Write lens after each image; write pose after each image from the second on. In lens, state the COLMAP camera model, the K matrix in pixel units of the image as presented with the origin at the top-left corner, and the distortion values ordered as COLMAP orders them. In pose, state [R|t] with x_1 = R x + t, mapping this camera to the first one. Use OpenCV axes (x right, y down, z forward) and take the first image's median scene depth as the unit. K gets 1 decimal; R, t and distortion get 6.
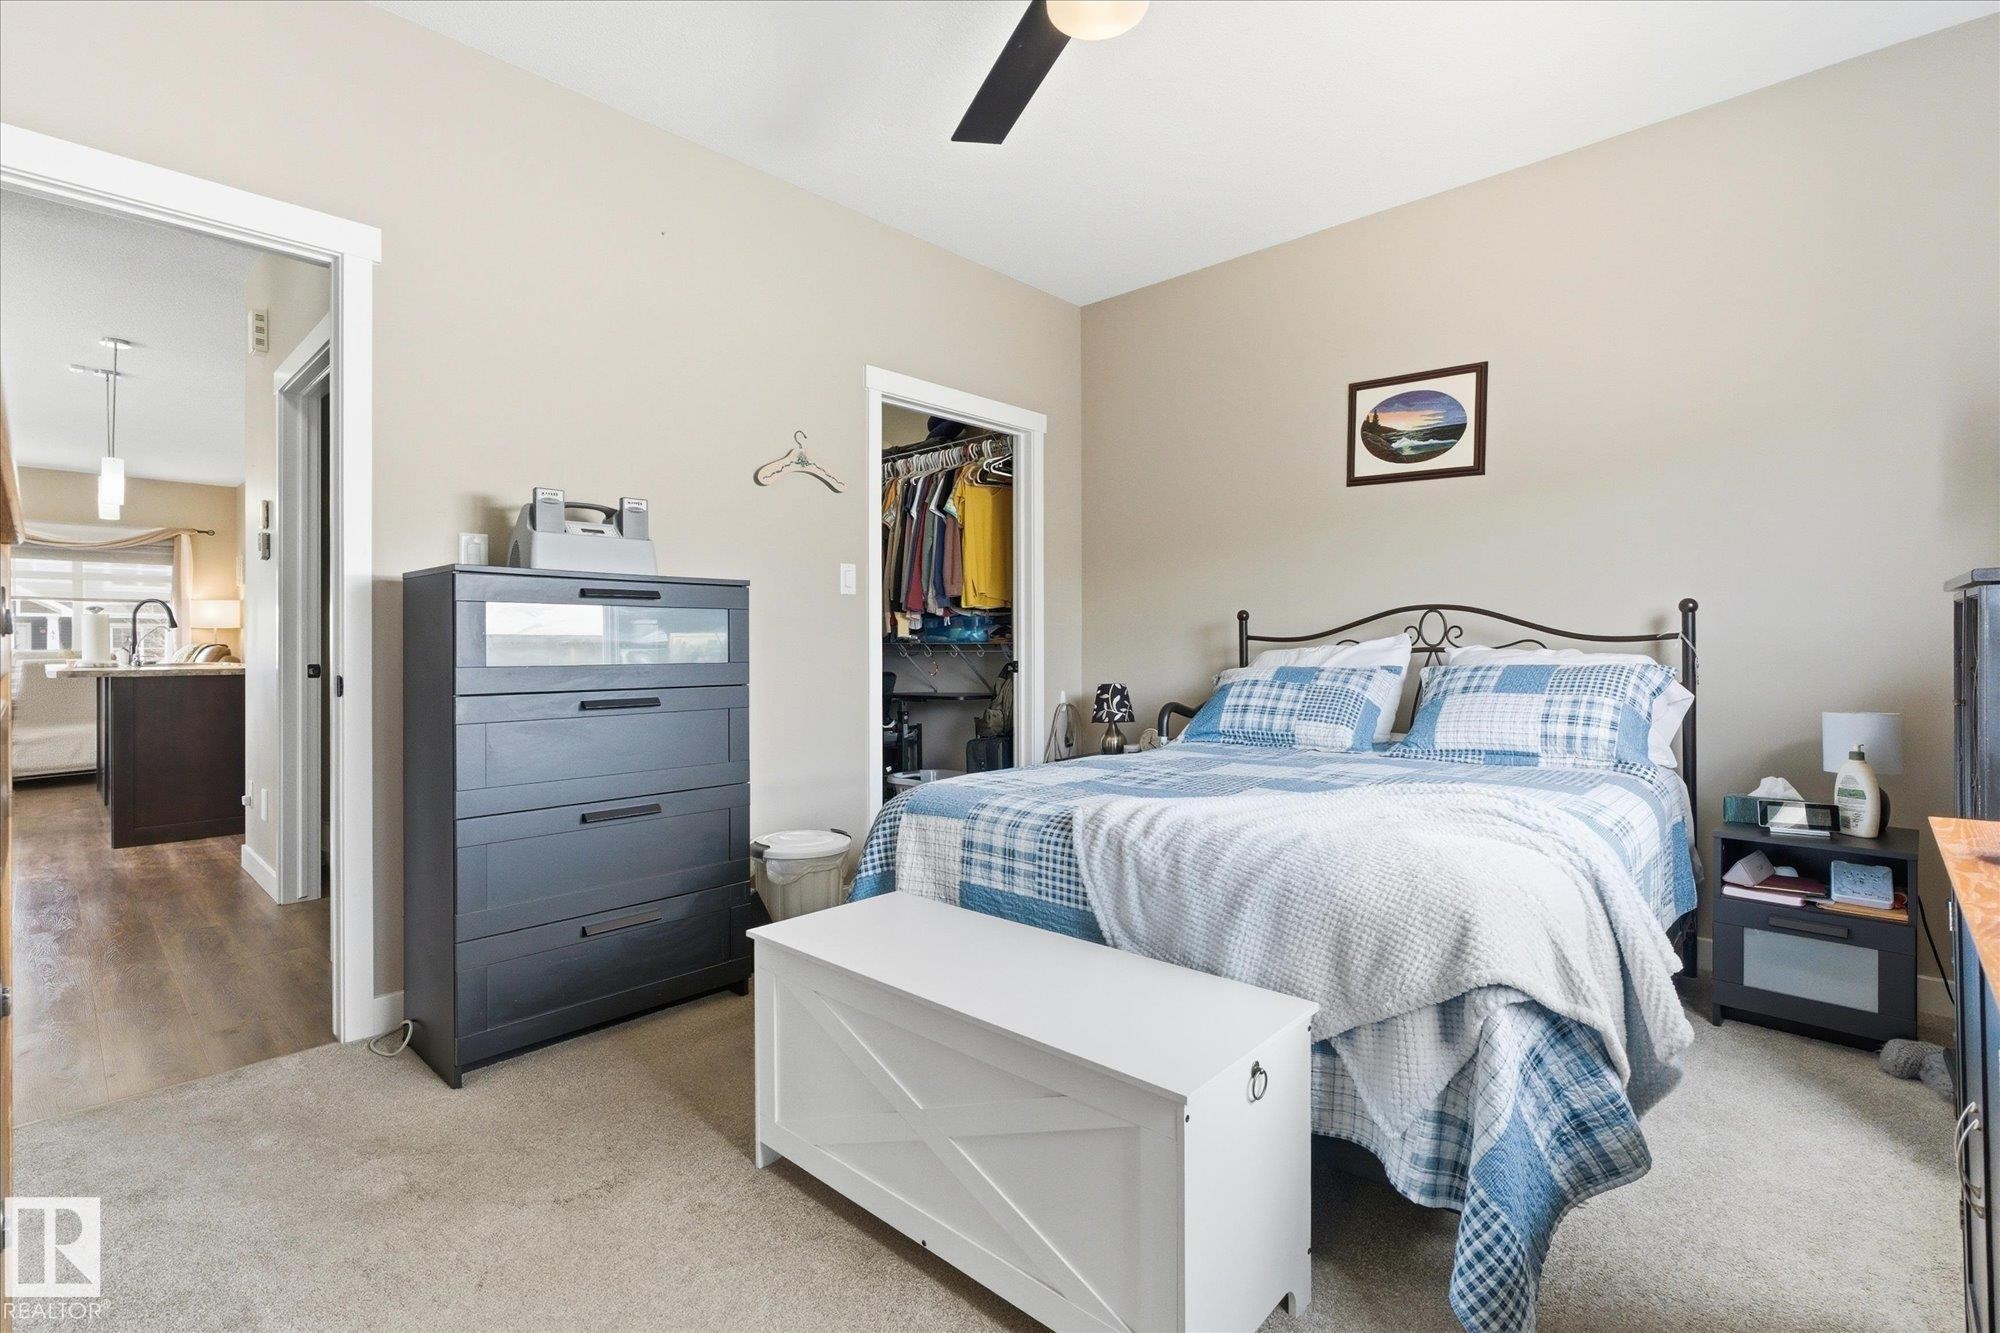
lens RADIAL K [[903.7, 0, 1004.9], [0, 903.7, 656.0], [0, 0, 1]] dist [-0.014149, 0.006617]
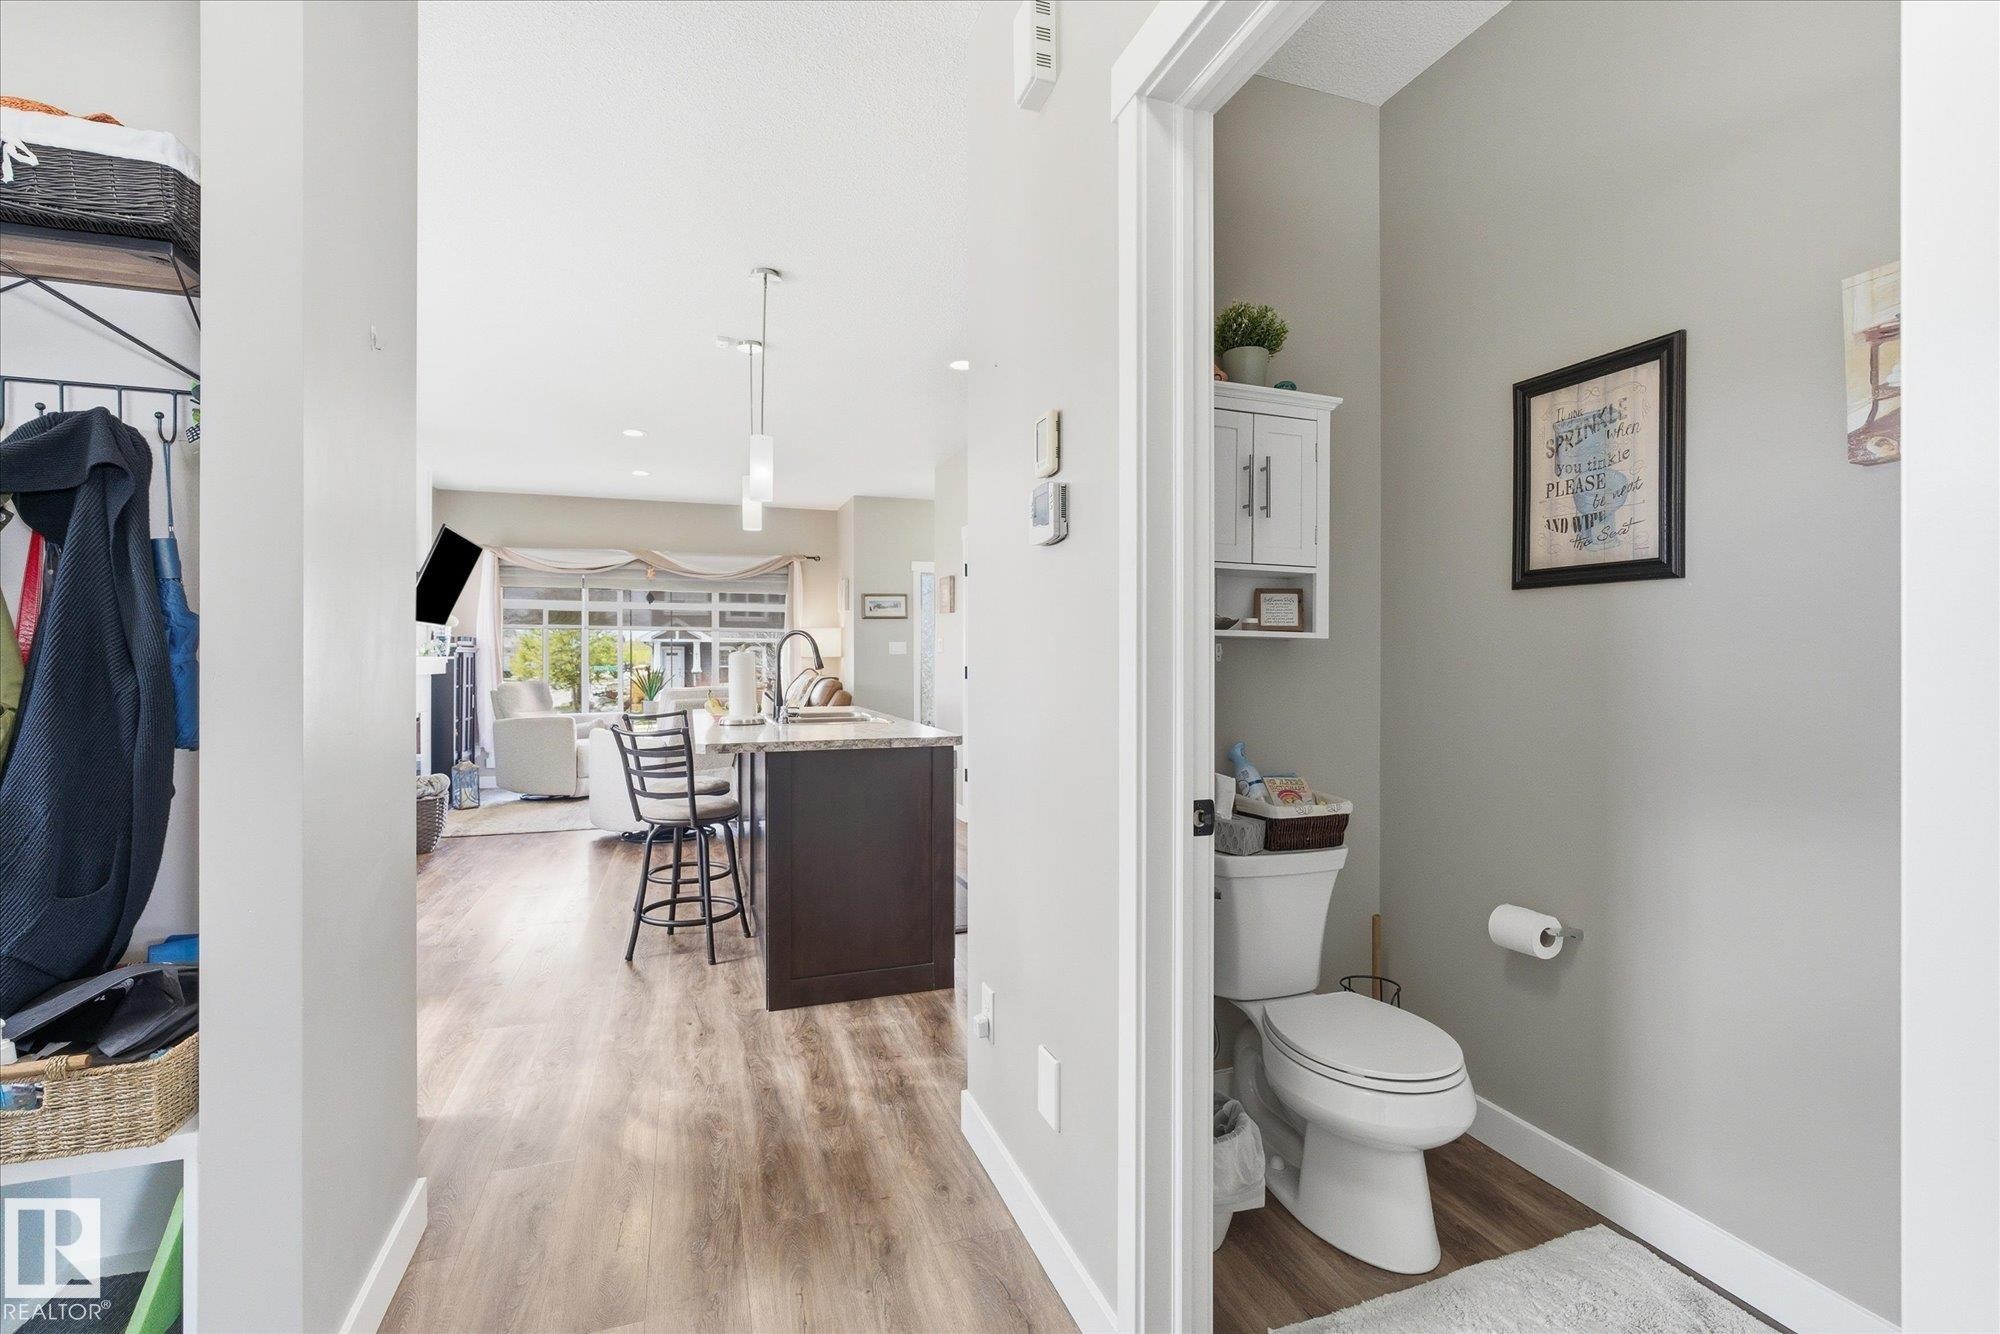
lens RADIAL K [[903.7, 0, 1004.9], [0, 903.7, 656.5], [0, 0, 1]] dist [-0.014149, 0.006617]
pose [[0.884413, -0.008297, -0.466631, -0.469028], [0.002313, 0.999908, -0.013396, -0.032981], [0.466699, 0.010769, 0.884351, 0.436782]]
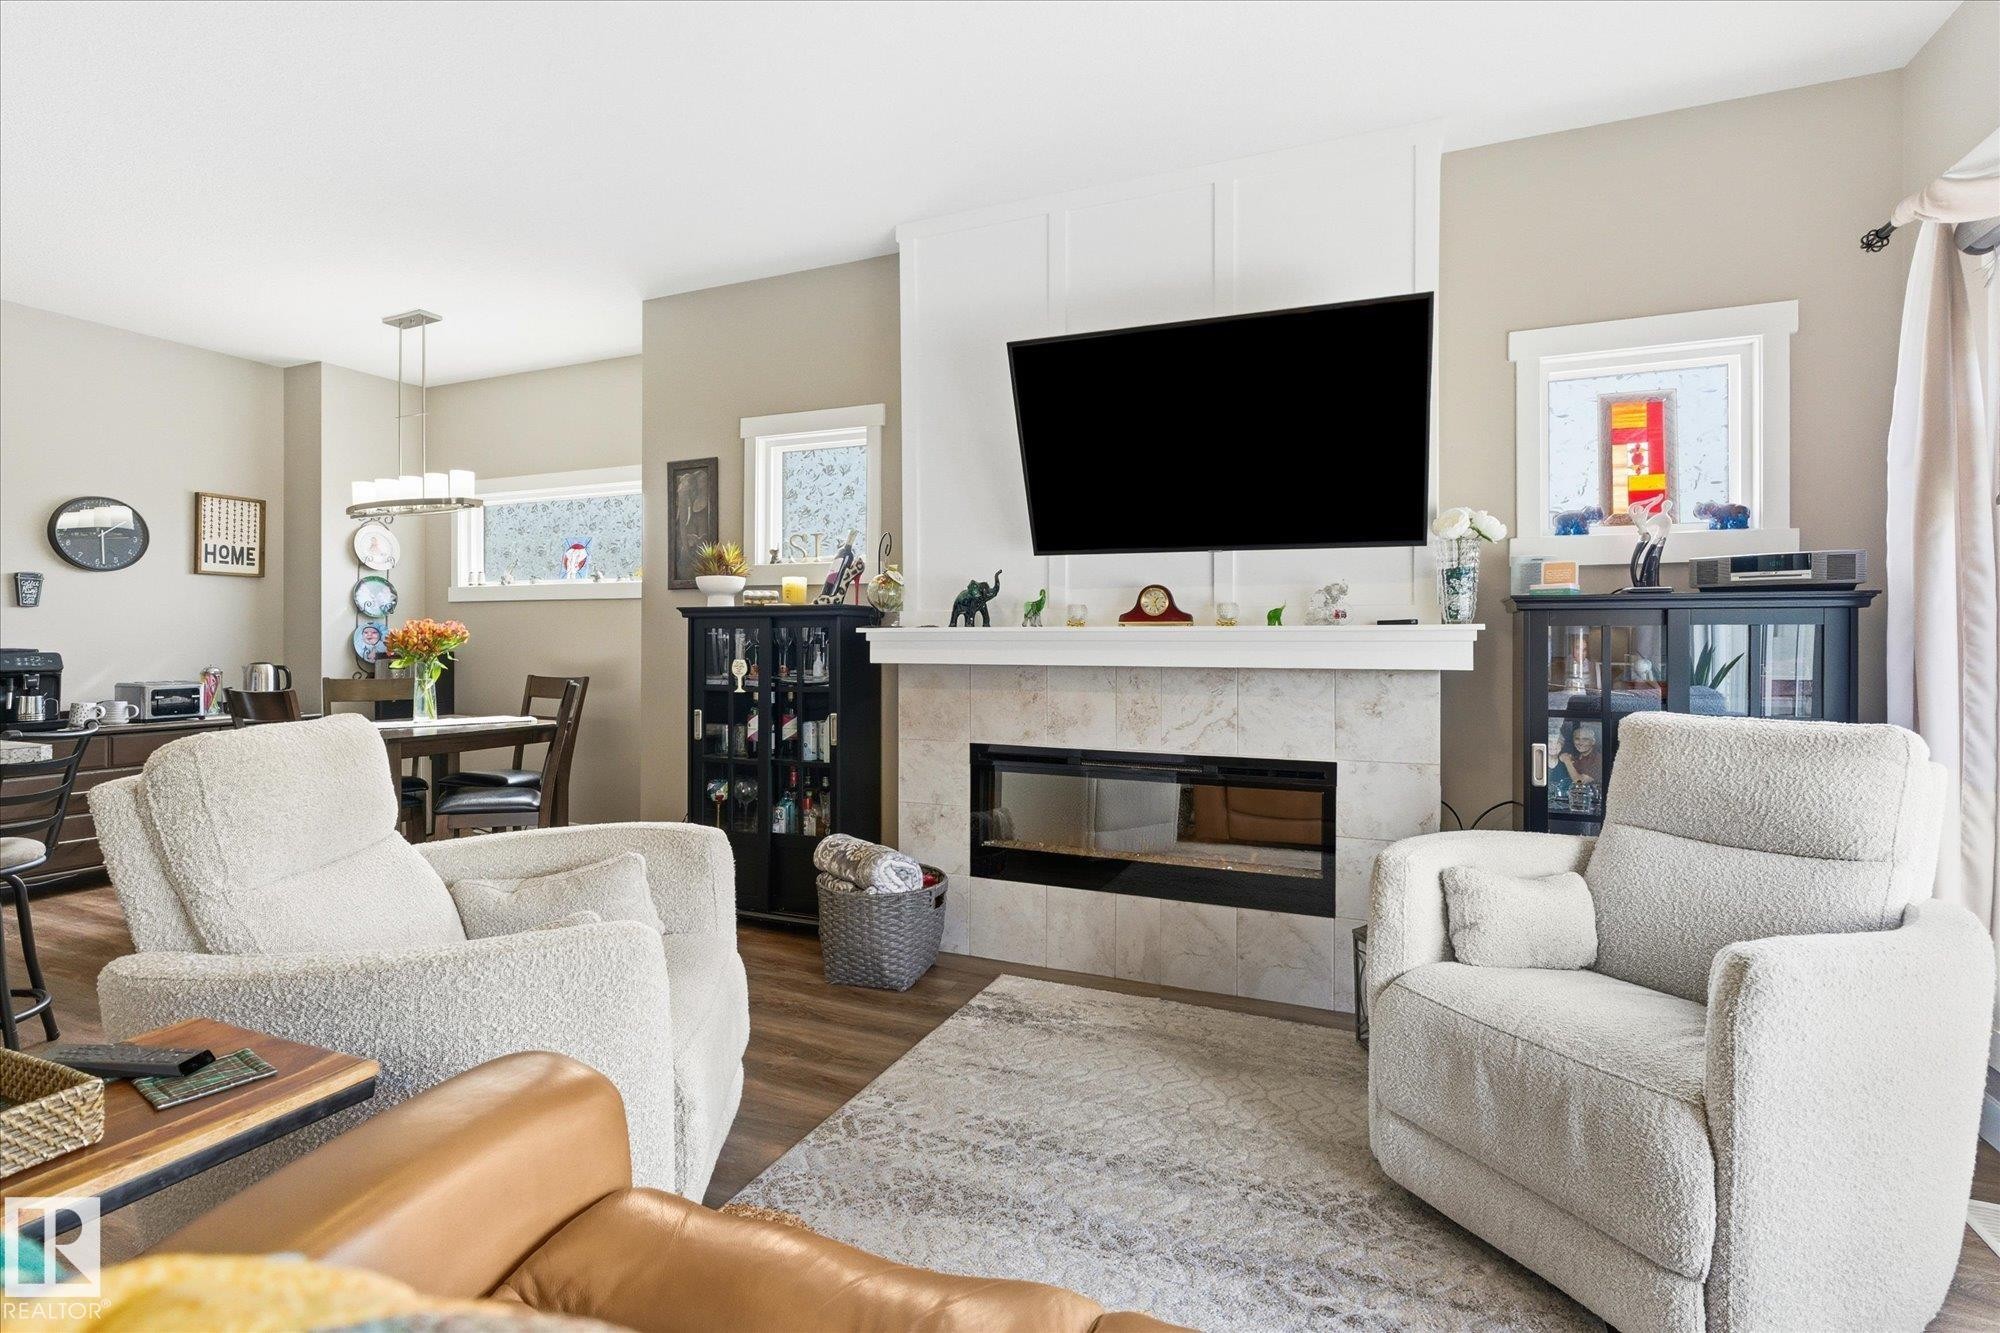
lens RADIAL K [[922.1, 0, 999.2], [0, 922.1, 636.9], [0, 0, 1]] dist [-0.011575, 0.006692]
pose [[-0.941055, -0.007216, -0.338177, -1.458686], [-0.008994, 0.999953, 0.003691, -0.045336], [0.338134, 0.006515, -0.941075, 1.654300]]
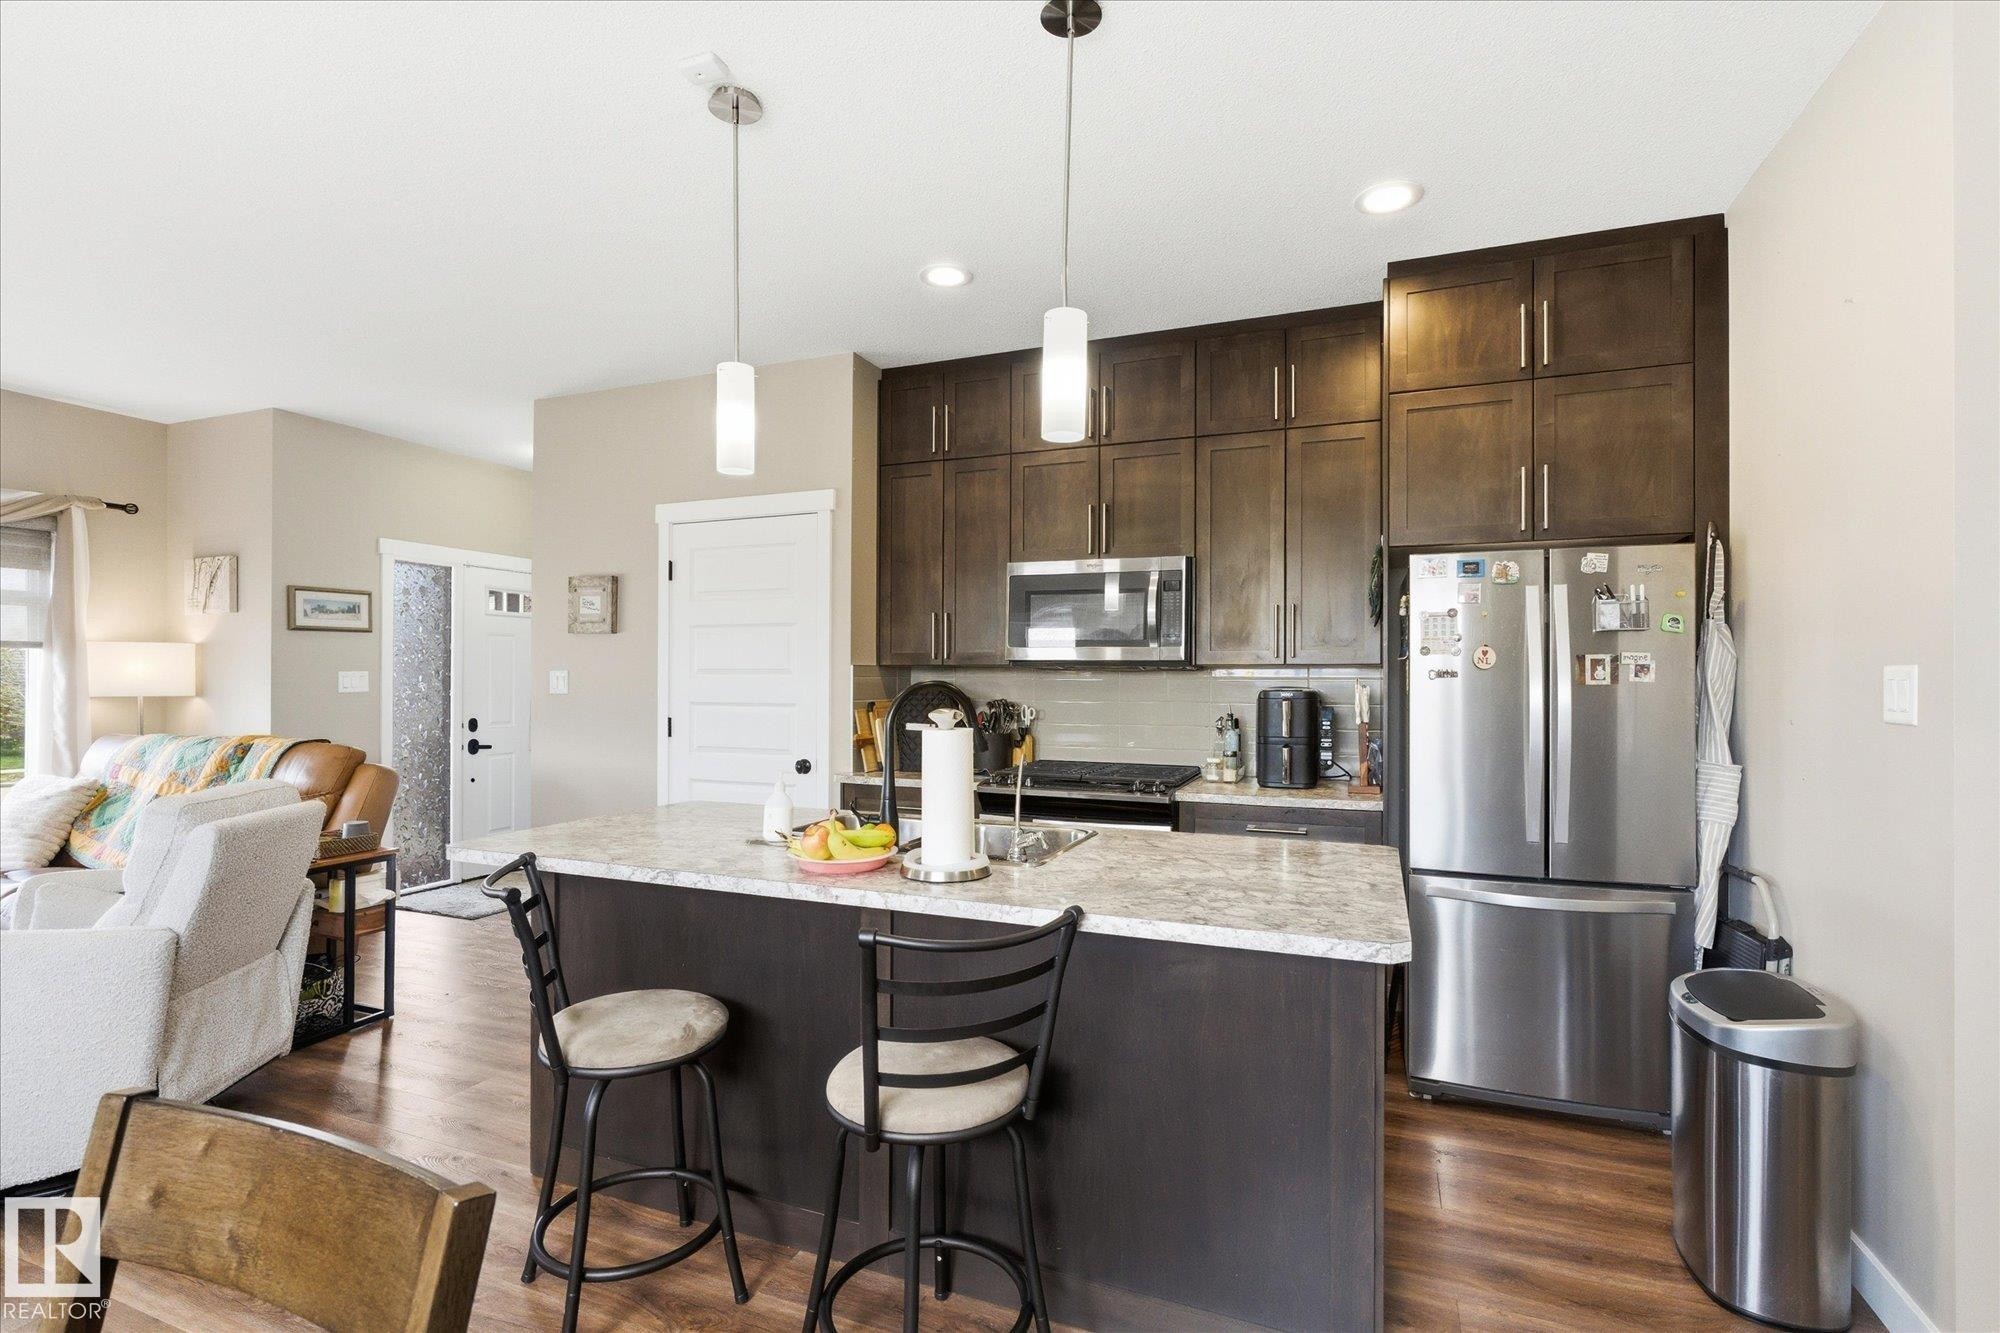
lens RADIAL K [[910.1, 0, 1004.1], [0, 910.1, 678.7], [0, 0, 1]] dist [-0.006638, 0.000218]
pose [[0.931778, -0.000477, 0.363029, -1.113255], [0.003814, 0.999957, -0.008475, -0.063406], [-0.363009, 0.009282, 0.931739, 0.638836]]
